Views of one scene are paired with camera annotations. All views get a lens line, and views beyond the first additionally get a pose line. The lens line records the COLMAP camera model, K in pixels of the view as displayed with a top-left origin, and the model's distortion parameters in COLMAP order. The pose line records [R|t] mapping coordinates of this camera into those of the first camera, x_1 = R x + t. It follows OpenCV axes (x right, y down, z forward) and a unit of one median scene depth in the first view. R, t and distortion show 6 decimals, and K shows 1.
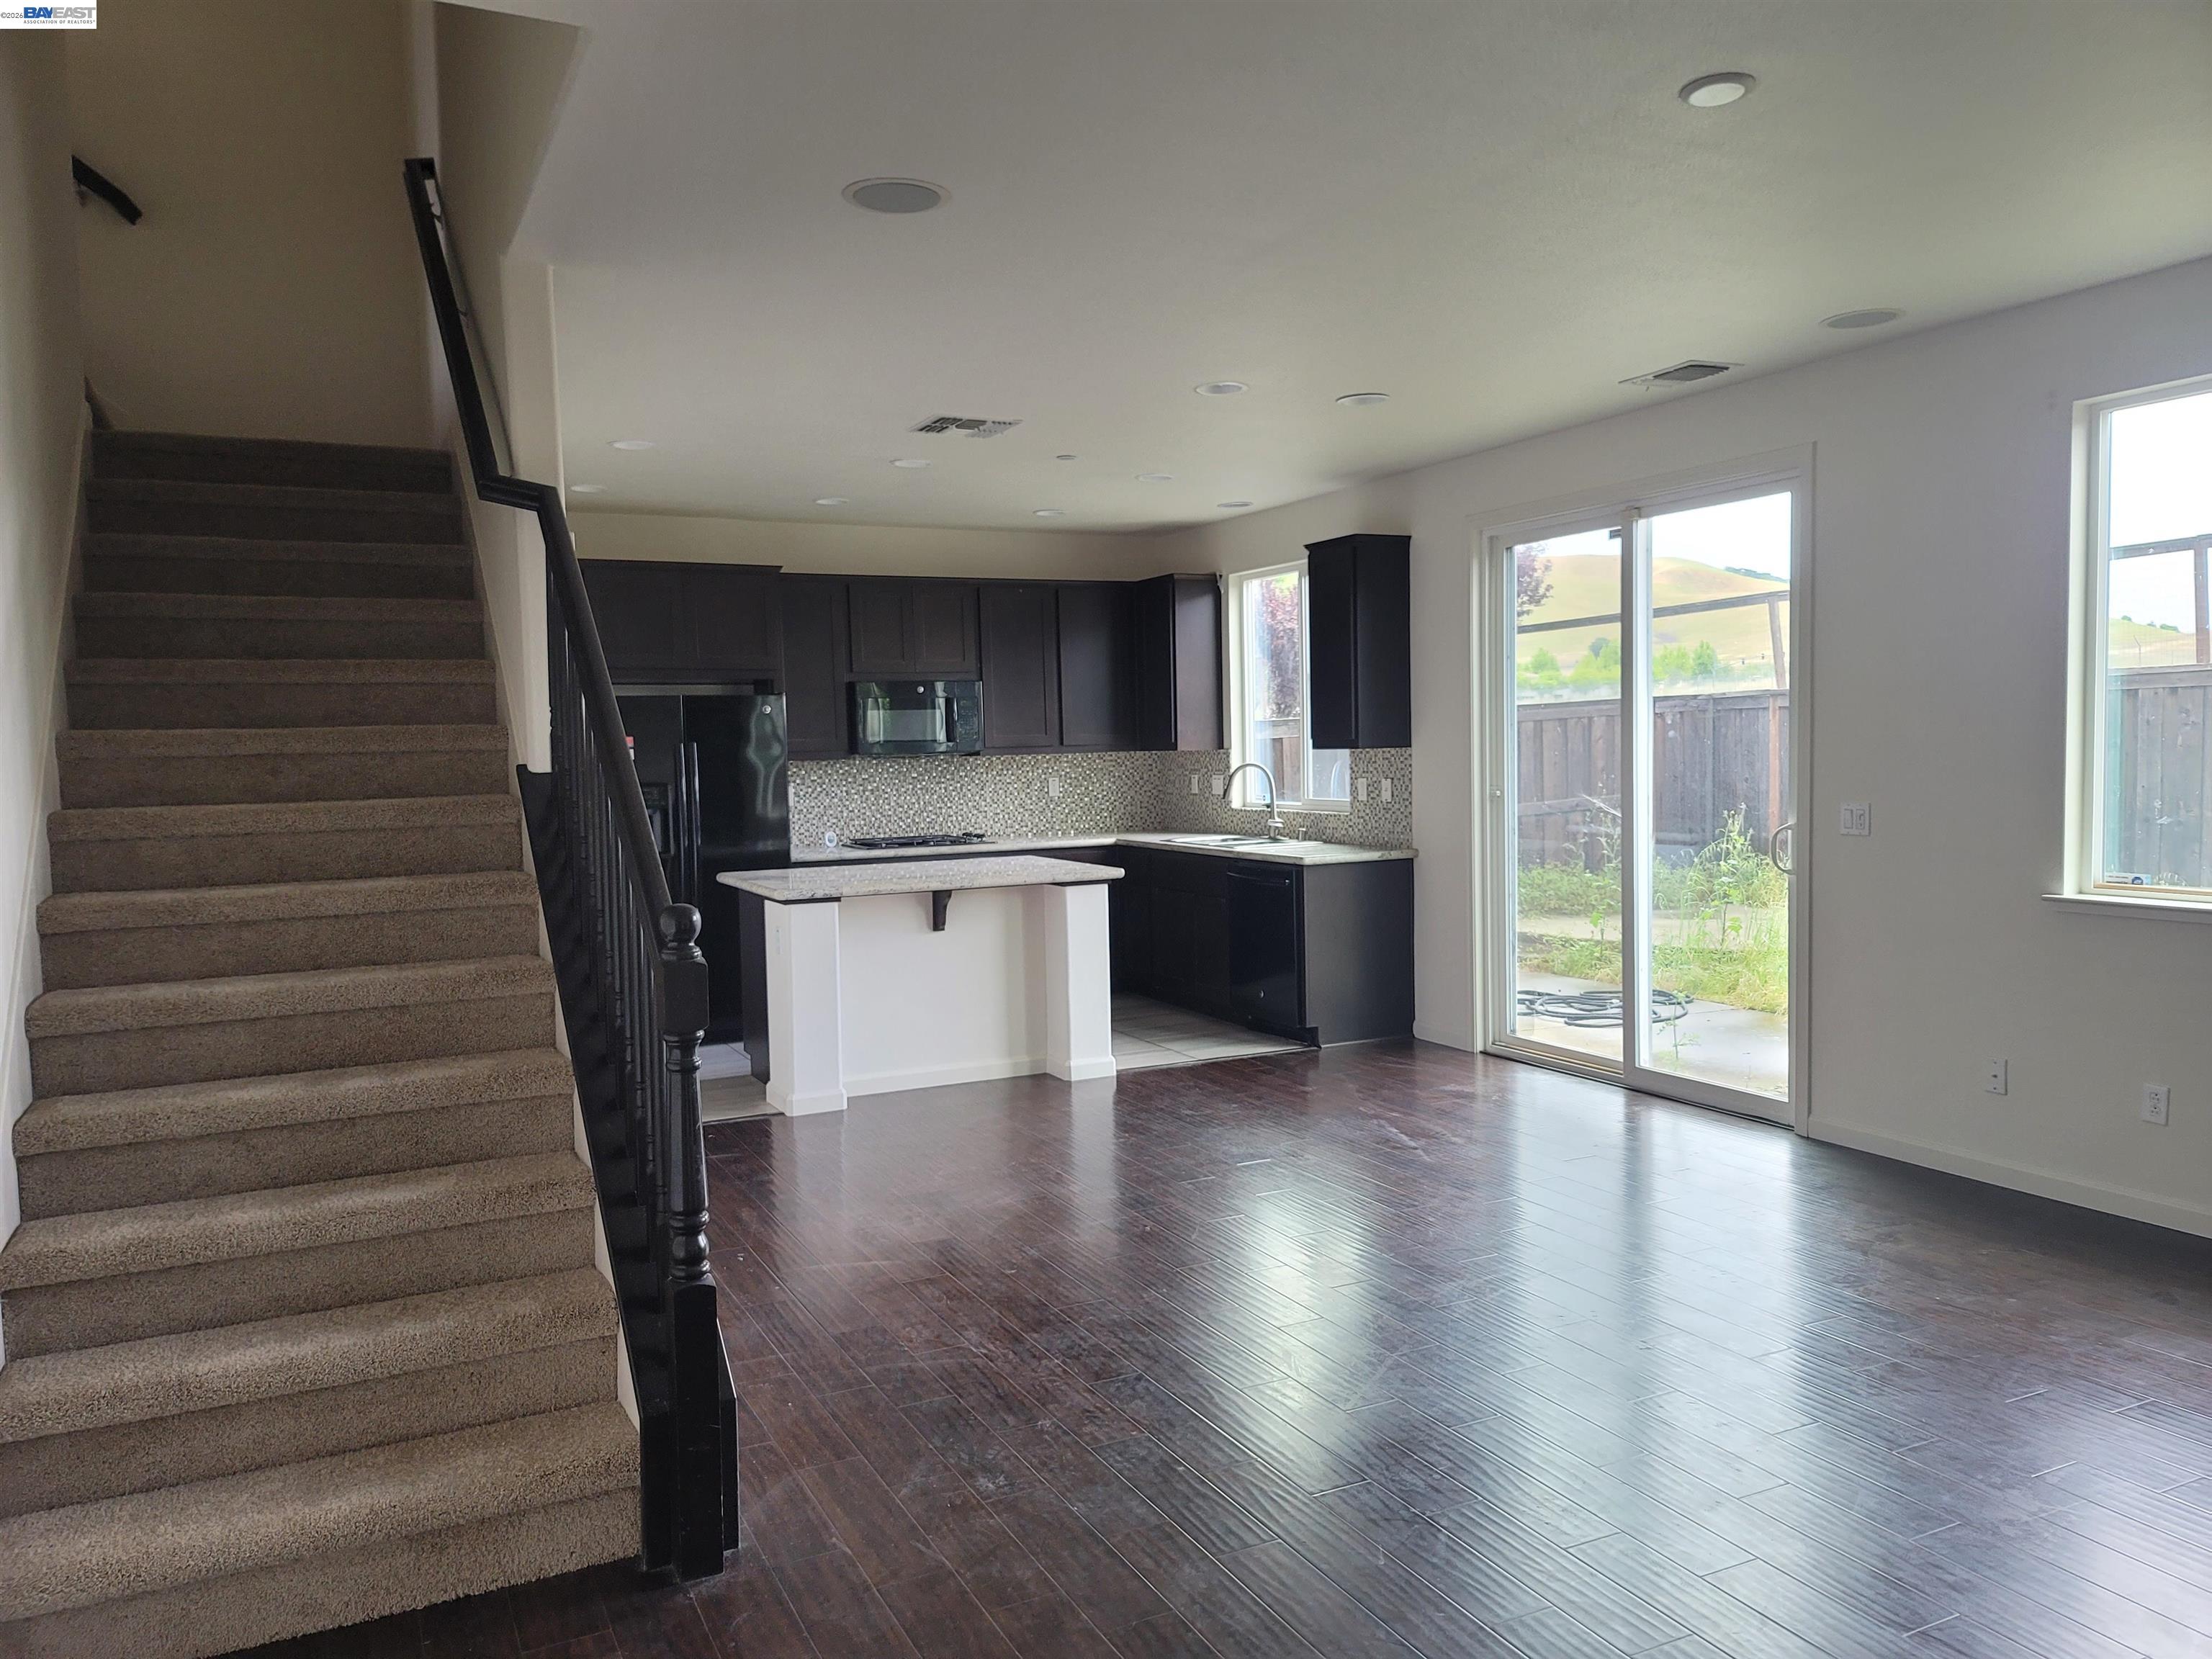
lens RADIAL K [[1642.7, 0, 1112.4], [0, 1642.7, 825.7], [0, 0, 1]] dist [0.069366, -0.053879]
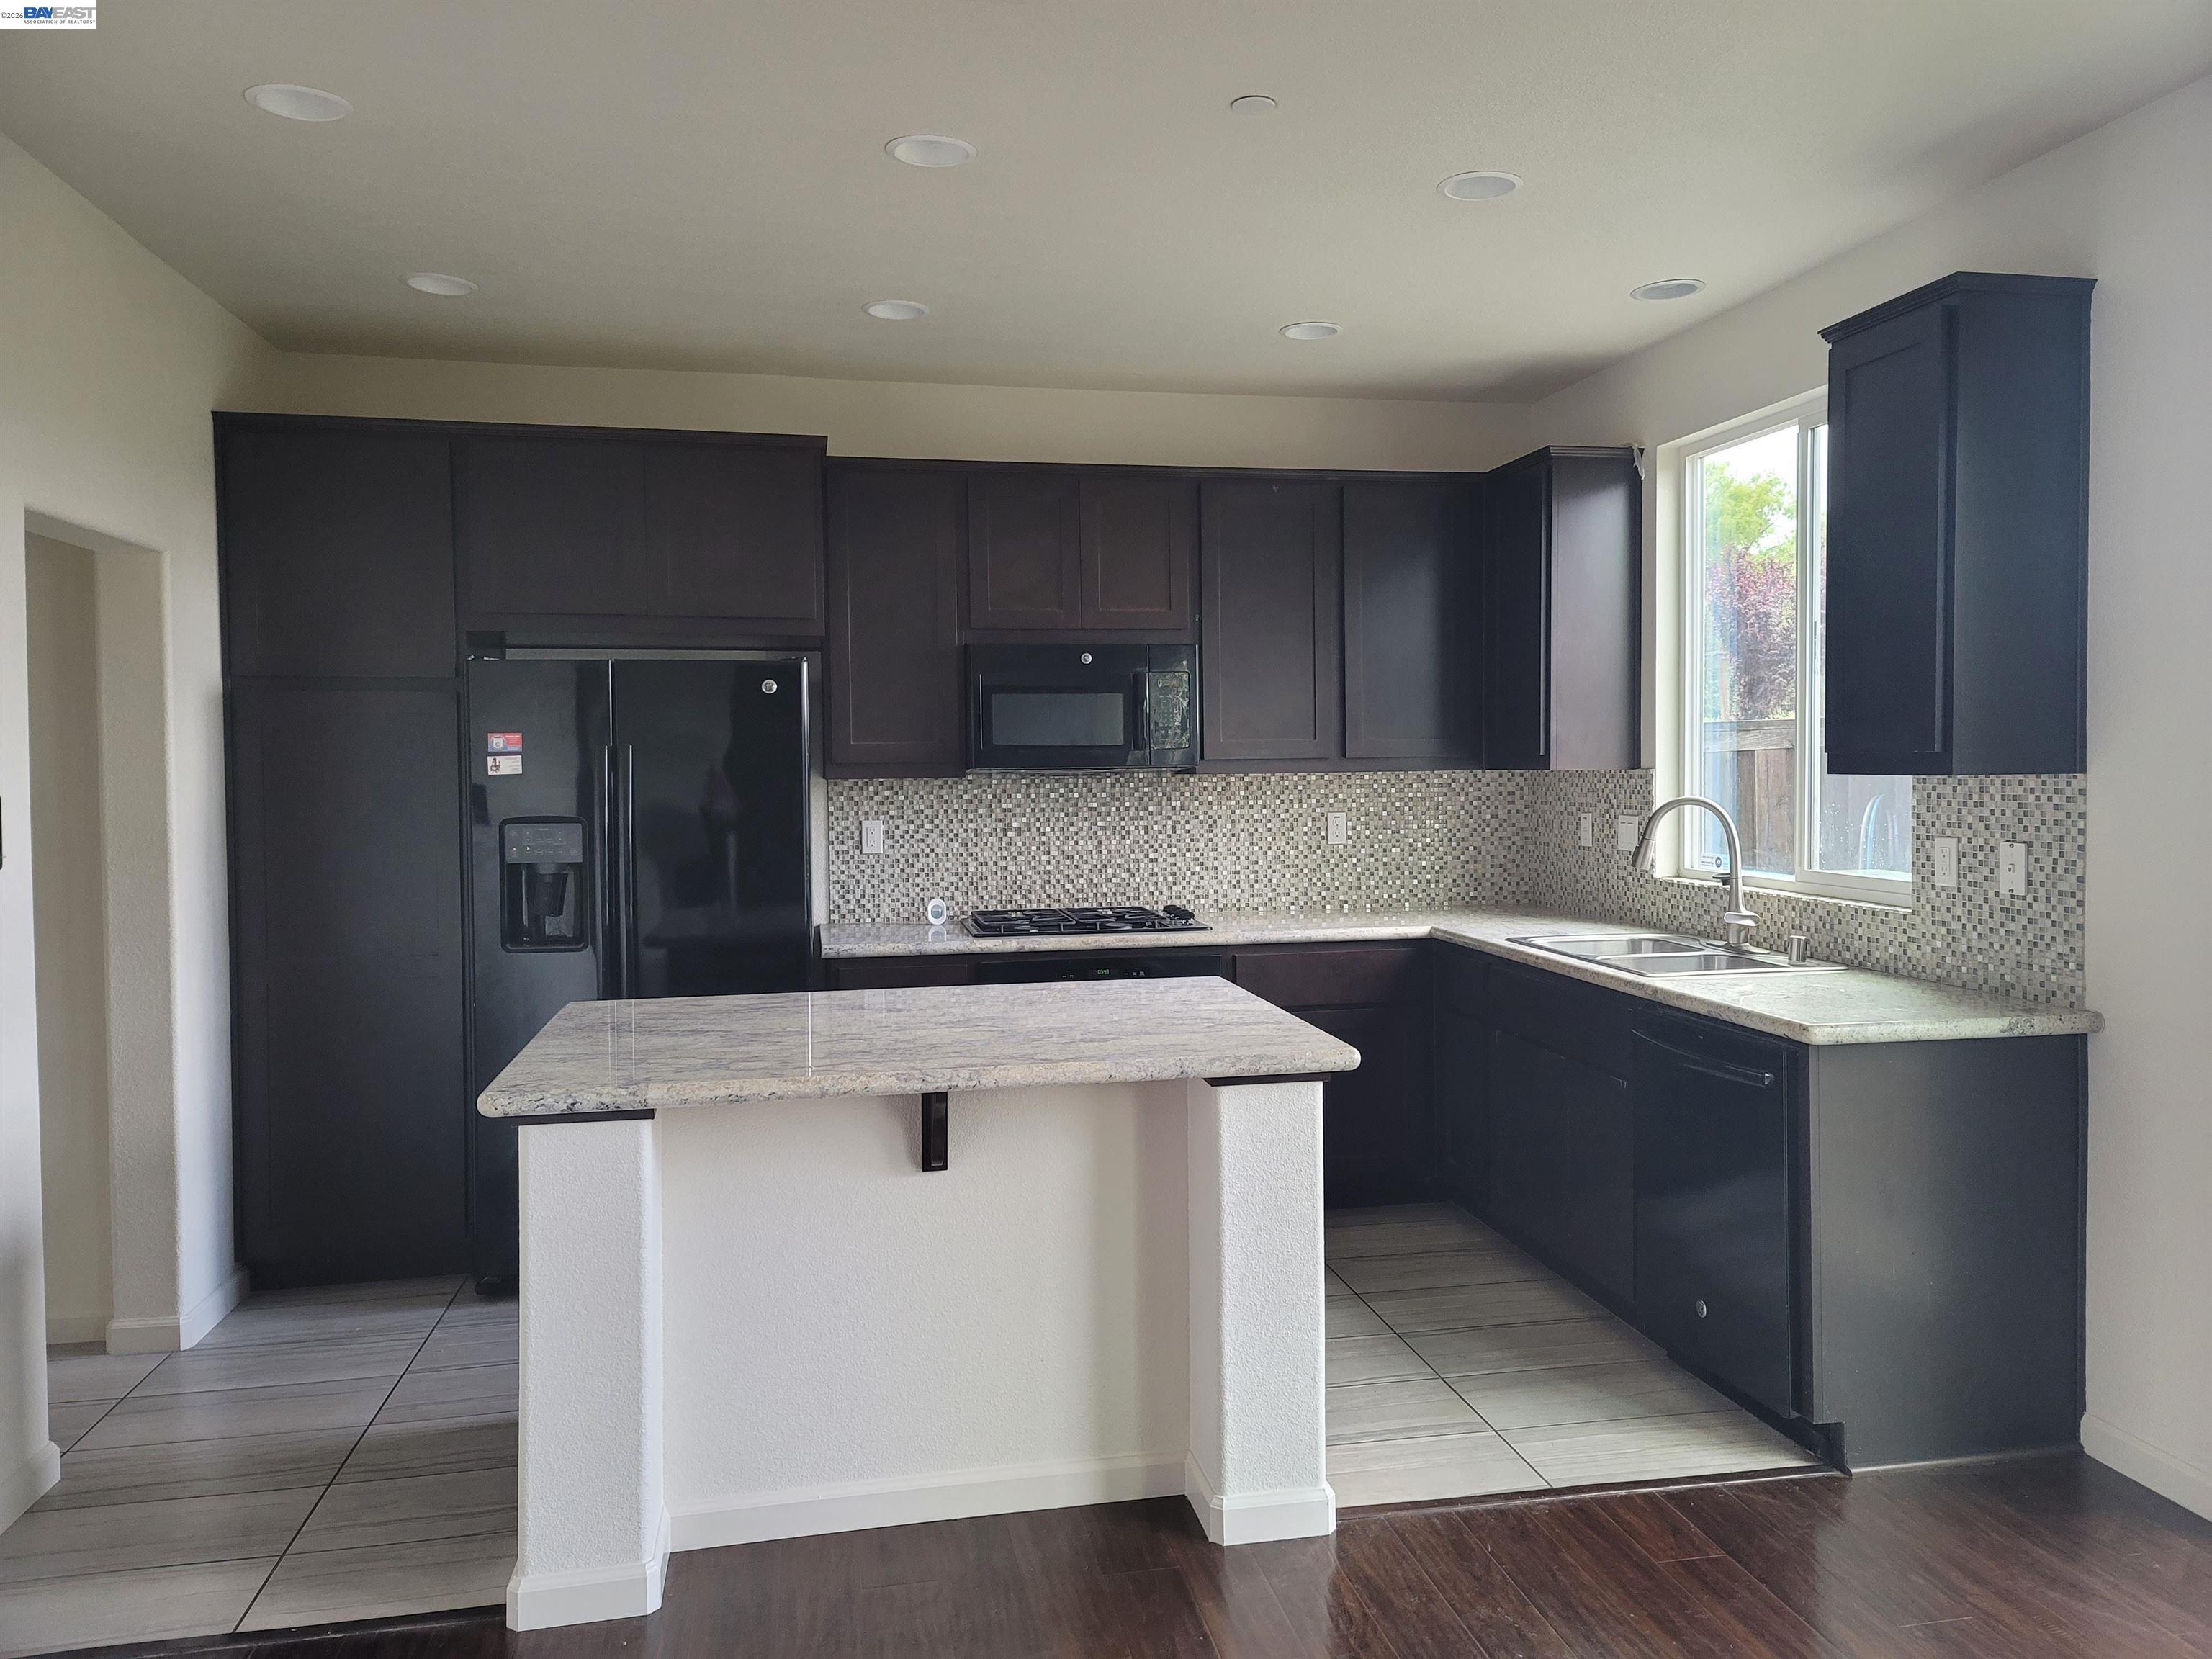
lens RADIAL K [[1642.7, 0, 1119.7], [0, 1642.7, 805.4], [0, 0, 1]] dist [0.069366, -0.053879]
pose [[0.966790, 0.020654, -0.254736, 0.051696], [-0.025309, 0.999567, -0.015008, -0.027769], [0.254315, 0.020957, 0.966894, 0.540279]]
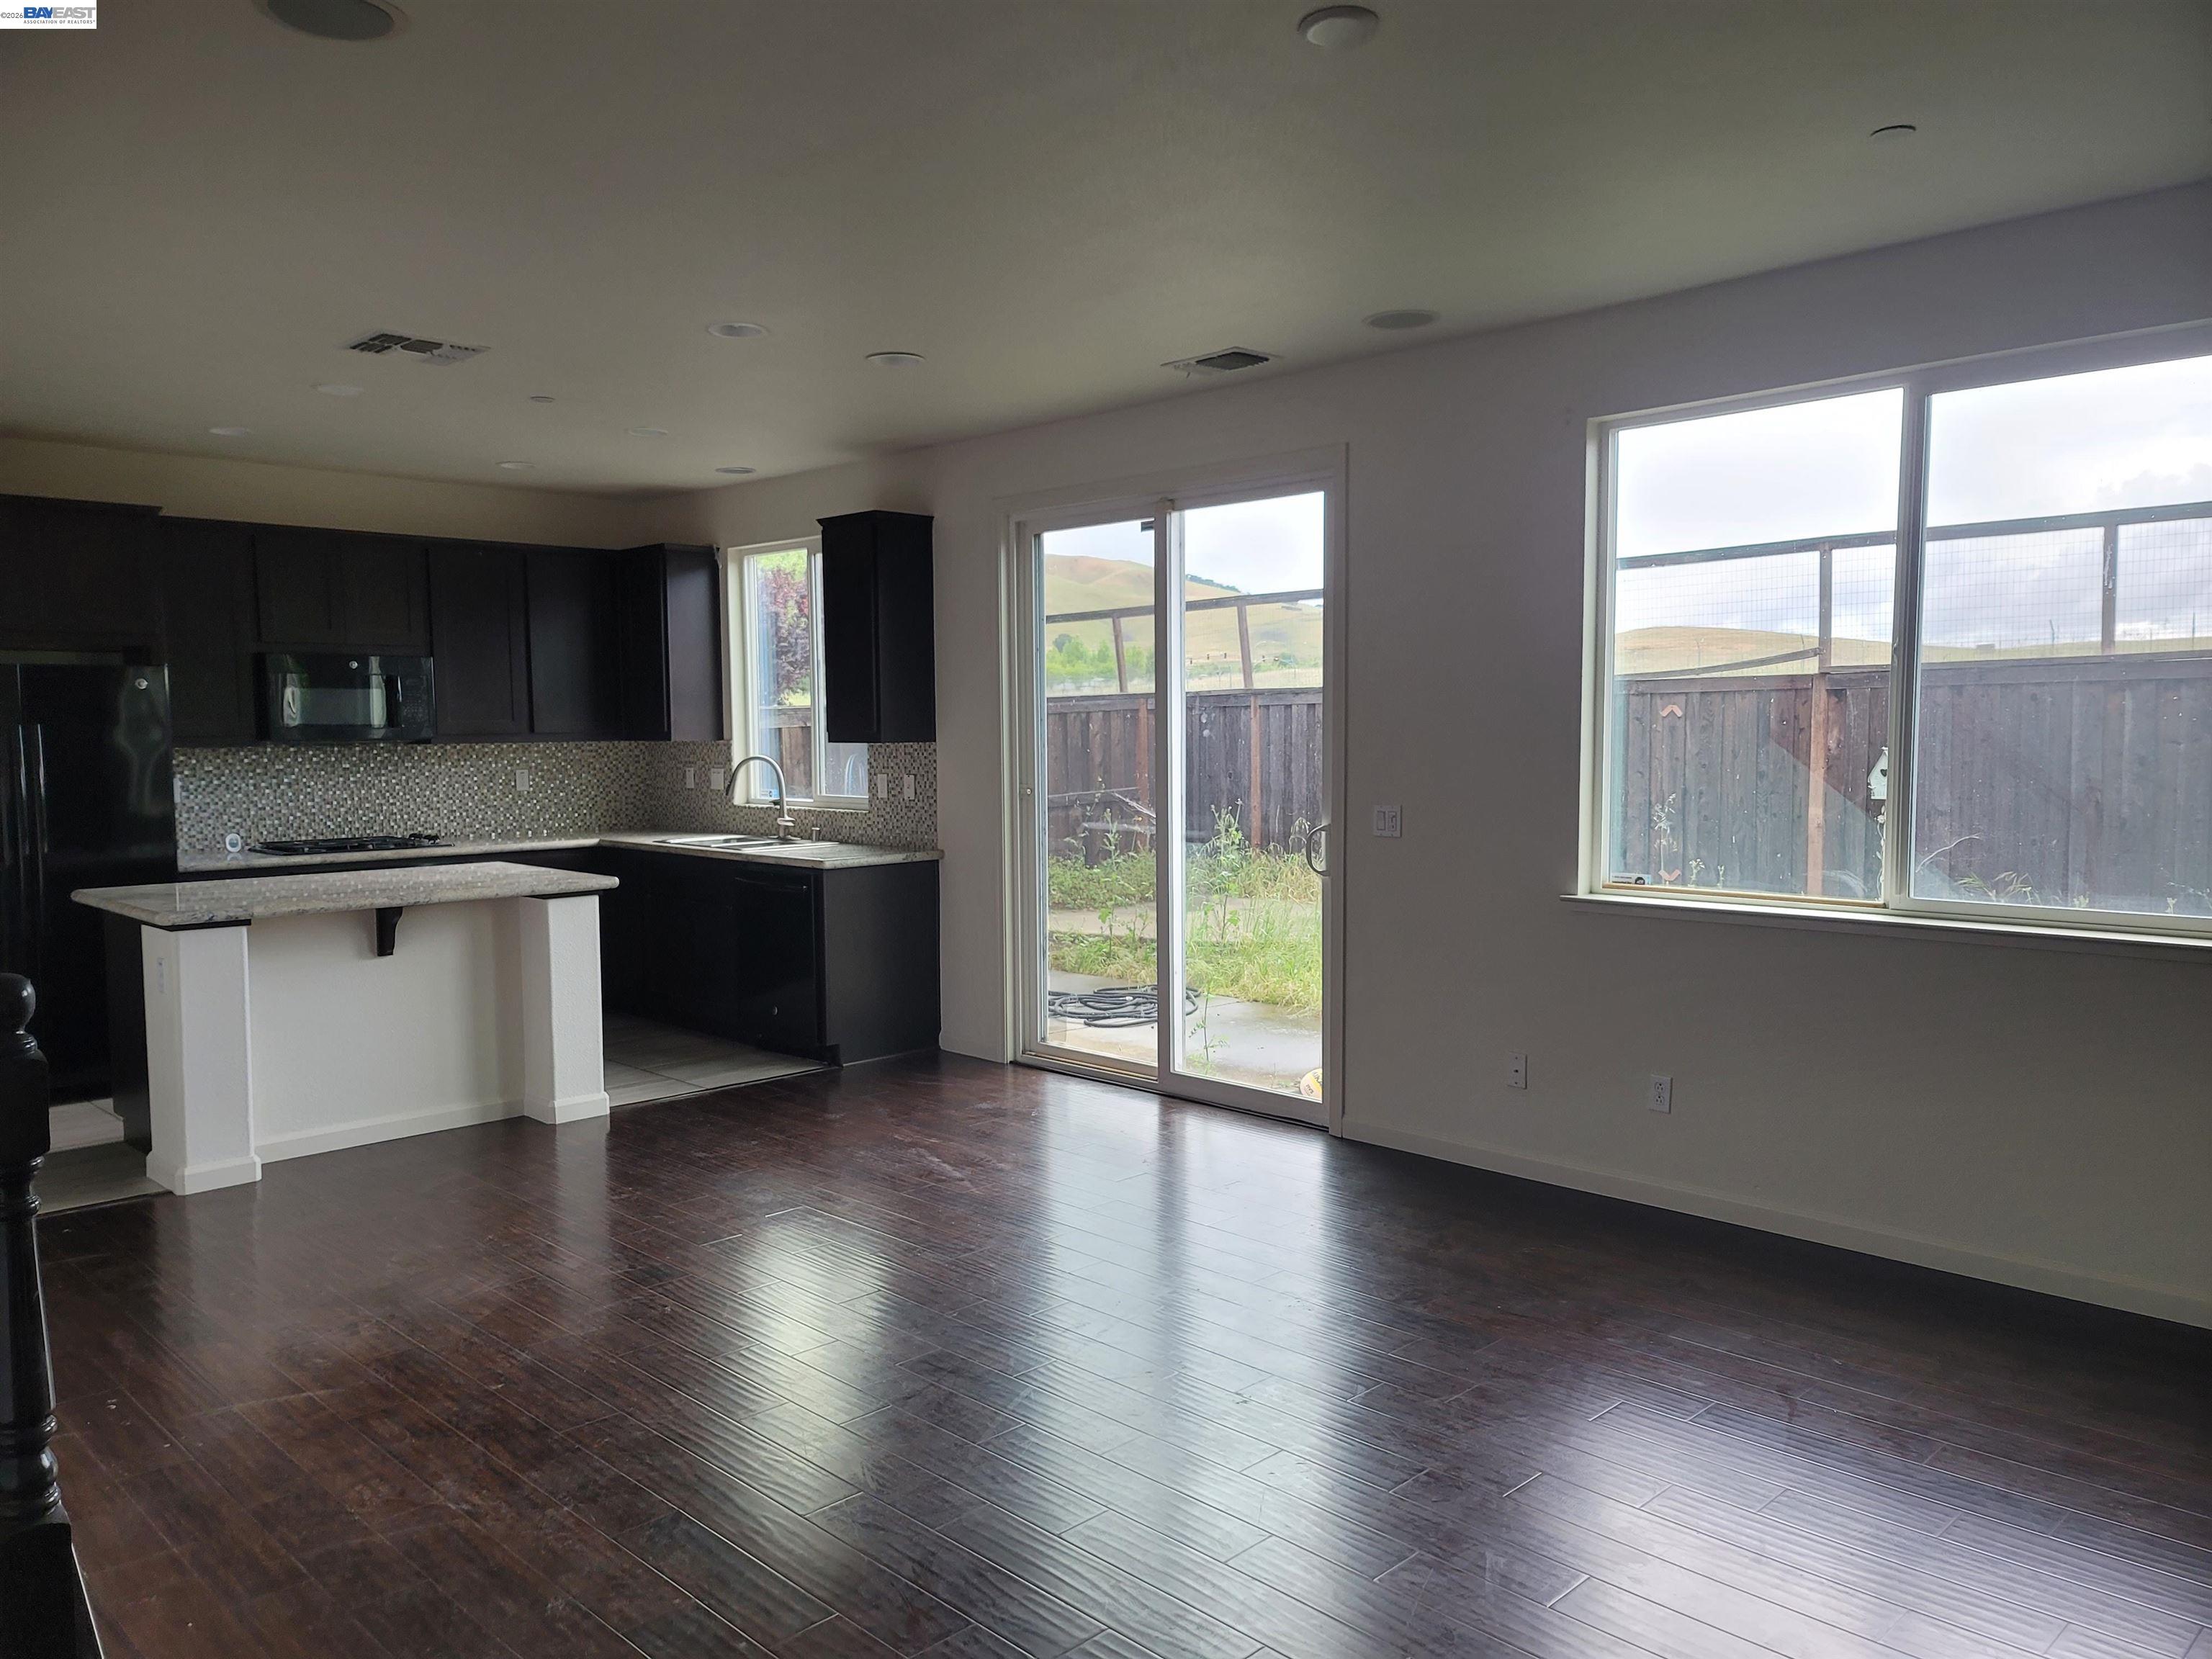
lens RADIAL K [[1642.7, 0, 1121.2], [0, 1642.7, 836.2], [0, 0, 1]] dist [0.069366, -0.053879]
pose [[0.948357, -0.006974, 0.317130, -0.017088], [0.002733, 0.999901, 0.013818, -0.006775], [-0.317195, -0.012237, 0.948282, 0.079366]]
